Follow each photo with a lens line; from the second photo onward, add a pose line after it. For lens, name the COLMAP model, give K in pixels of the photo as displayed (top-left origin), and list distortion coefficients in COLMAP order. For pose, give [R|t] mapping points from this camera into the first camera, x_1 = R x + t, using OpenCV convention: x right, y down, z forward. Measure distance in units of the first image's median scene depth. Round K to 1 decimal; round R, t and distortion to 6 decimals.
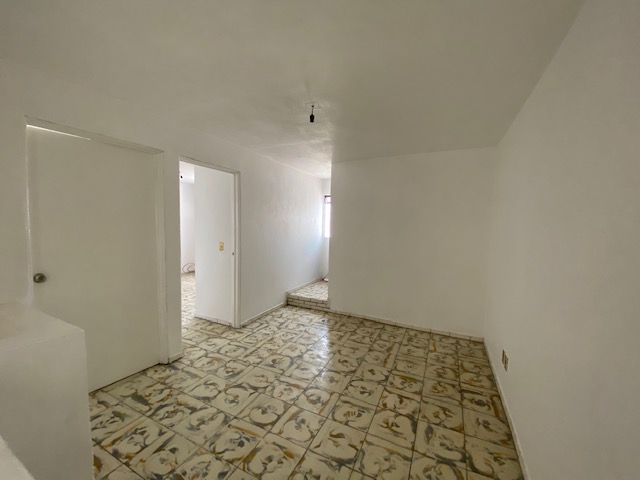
lens RADIAL K [[261.1, 0, 320.9], [0, 261.1, 241.0], [0, 0, 1]] dist [0.000599, -0.012063]
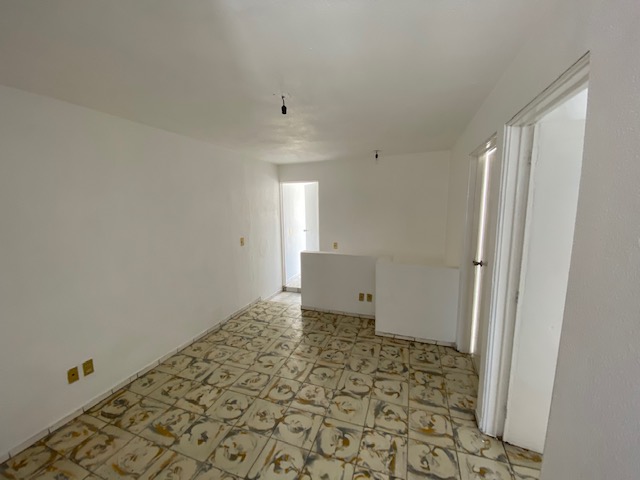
lens RADIAL K [[261.1, 0, 321.7], [0, 261.1, 242.0], [0, 0, 1]] dist [0.000599, -0.012063]
pose [[-0.993463, 0.005325, -0.114026, -0.059233], [-0.018219, 0.978710, 0.204436, -0.211705], [0.112687, 0.205177, -0.972216, 1.923836]]
